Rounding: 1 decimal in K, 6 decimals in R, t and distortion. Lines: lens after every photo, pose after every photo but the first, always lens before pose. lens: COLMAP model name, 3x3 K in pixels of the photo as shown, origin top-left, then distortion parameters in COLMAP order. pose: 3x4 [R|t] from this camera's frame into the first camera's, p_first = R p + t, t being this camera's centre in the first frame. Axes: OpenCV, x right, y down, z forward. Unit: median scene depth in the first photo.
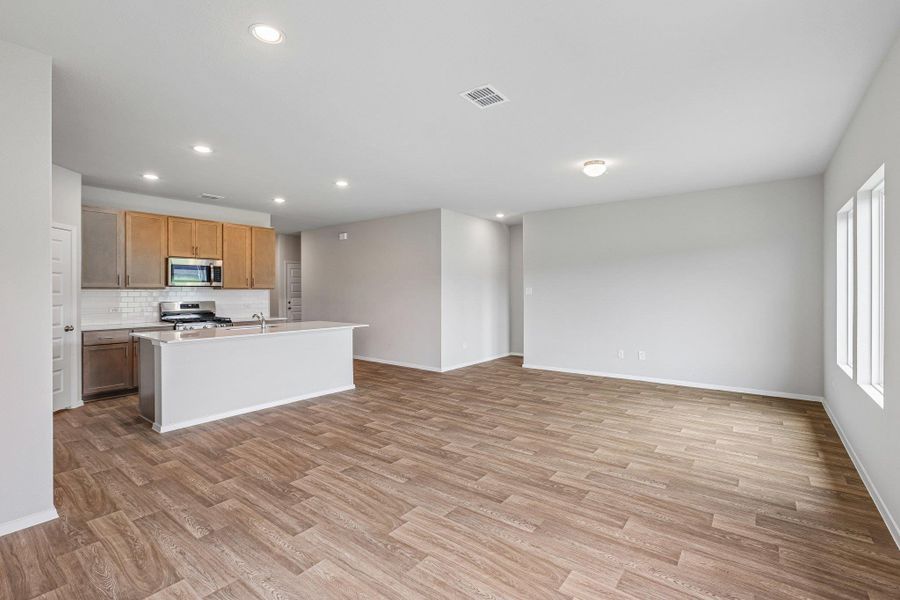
lens RADIAL K [[411.4, 0, 451.6], [0, 411.4, 292.7], [0, 0, 1]] dist [-0.033290, 0.016984]
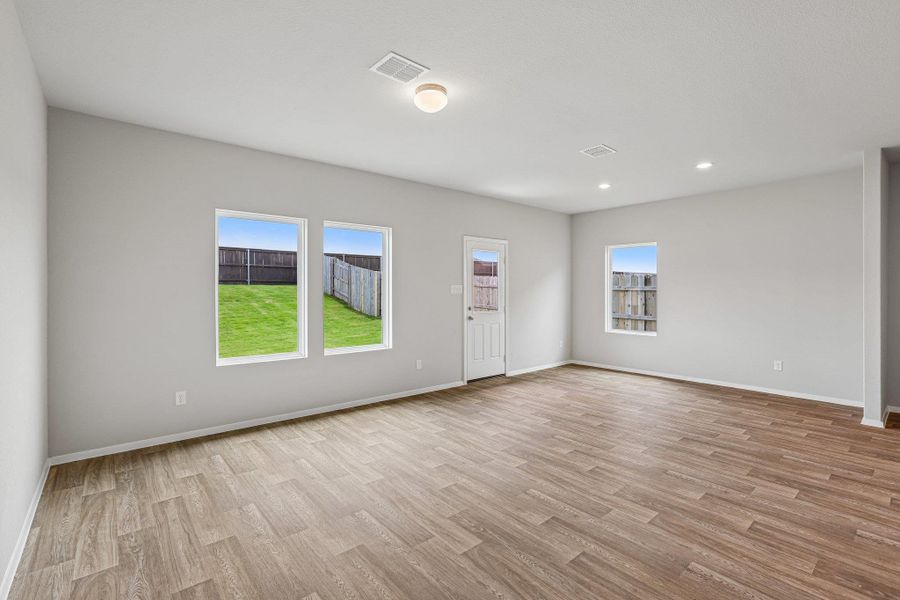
lens RADIAL K [[411.4, 0, 451.6], [0, 411.4, 292.7], [0, 0, 1]] dist [-0.033290, 0.016984]
pose [[-0.978668, 0.001252, 0.205444, 0.234039], [0.001863, 0.999994, 0.002779, 0.000191], [-0.205440, 0.003103, -0.978665, 2.032949]]
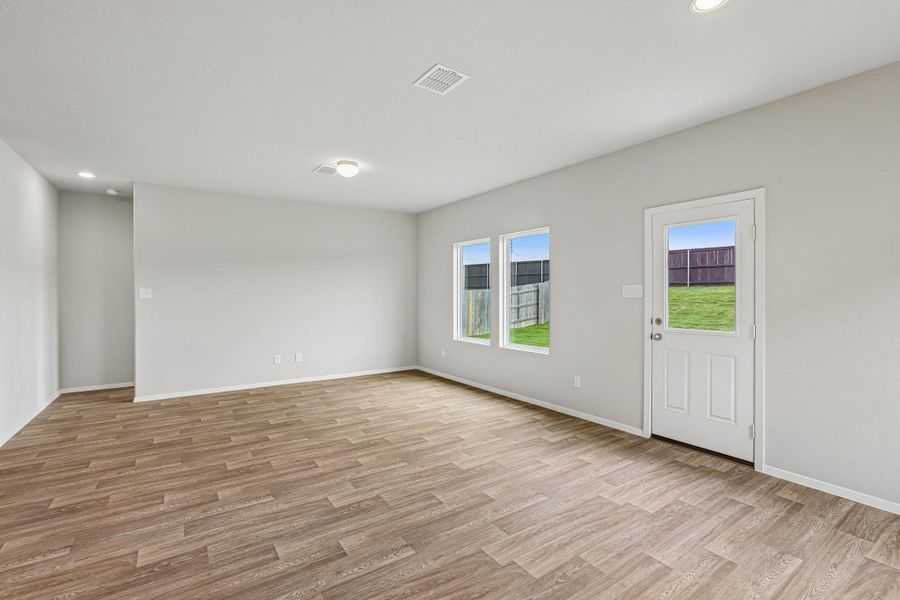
lens RADIAL K [[411.4, 0, 451.6], [0, 411.4, 292.7], [0, 0, 1]] dist [-0.033290, 0.016984]
pose [[0.308741, 0.002962, 0.951142, -0.646189], [0.001166, 0.999993, -0.003492, -0.001914], [-0.951146, 0.002187, 0.308735, 0.569647]]
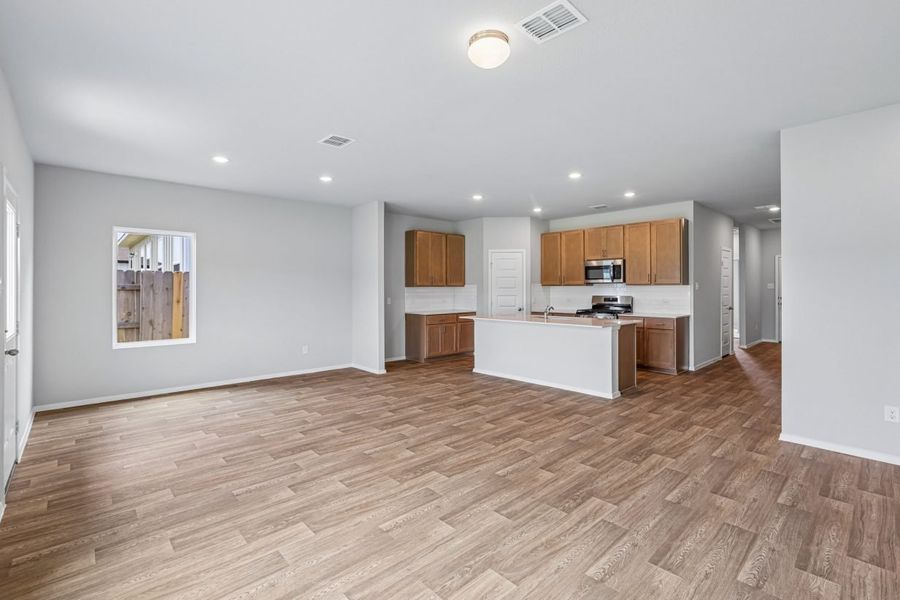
lens RADIAL K [[411.4, 0, 451.6], [0, 411.4, 292.7], [0, 0, 1]] dist [-0.033290, 0.016984]
pose [[-0.166349, 0.012132, -0.985992, 1.077454], [0.003629, 0.999925, 0.011692, -0.004981], [0.986060, -0.001633, -0.166381, 1.300344]]
